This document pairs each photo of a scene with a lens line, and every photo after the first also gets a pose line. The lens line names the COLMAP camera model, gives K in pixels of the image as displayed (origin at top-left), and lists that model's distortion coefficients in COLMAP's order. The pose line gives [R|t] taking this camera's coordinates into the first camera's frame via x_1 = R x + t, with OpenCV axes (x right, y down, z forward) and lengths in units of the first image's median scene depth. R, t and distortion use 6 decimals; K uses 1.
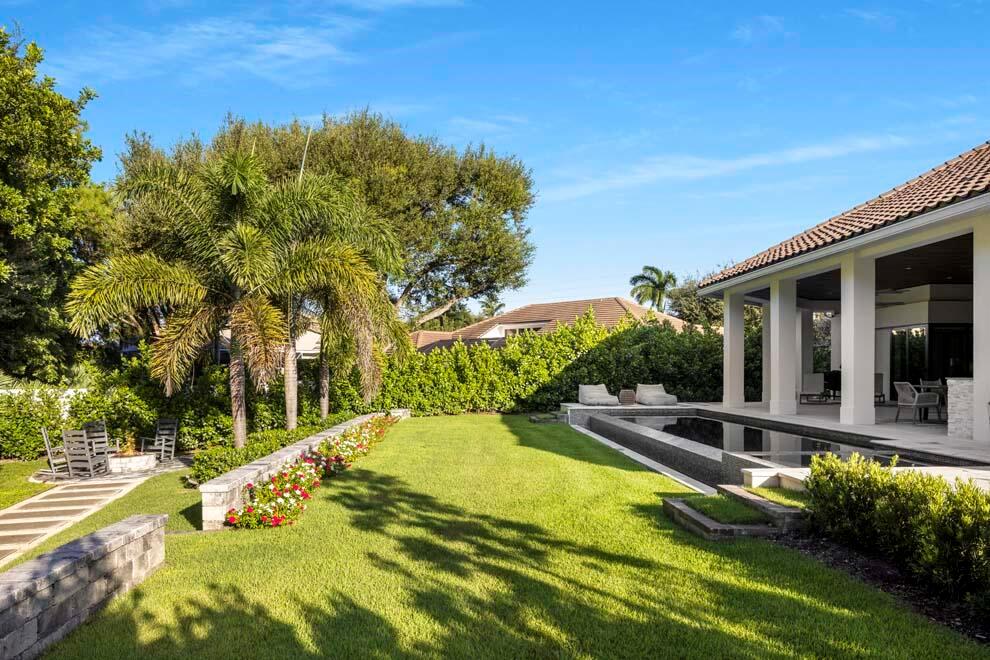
lens RADIAL K [[668.4, 0, 488.4], [0, 668.4, 315.2], [0, 0, 1]] dist [-0.002382, 0.003207]
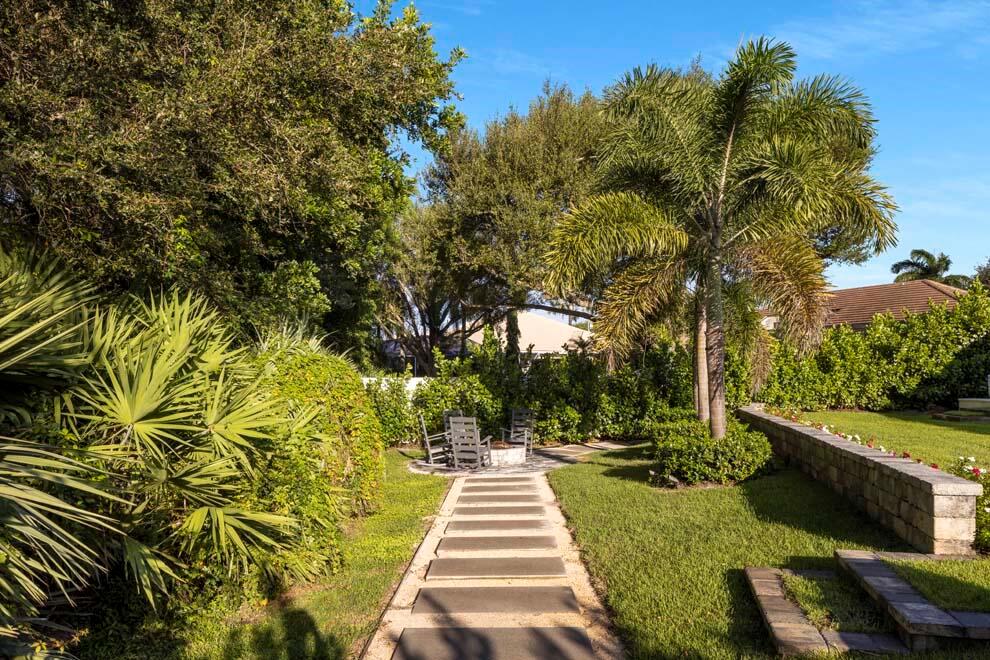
lens RADIAL K [[668.4, 0, 488.4], [0, 668.4, 315.2], [0, 0, 1]] dist [-0.002382, 0.003207]
pose [[0.961847, -0.027023, -0.272250, -0.210592], [0.024462, 0.999619, -0.012798, 0.029180], [0.272492, 0.005650, 0.962141, 0.085395]]
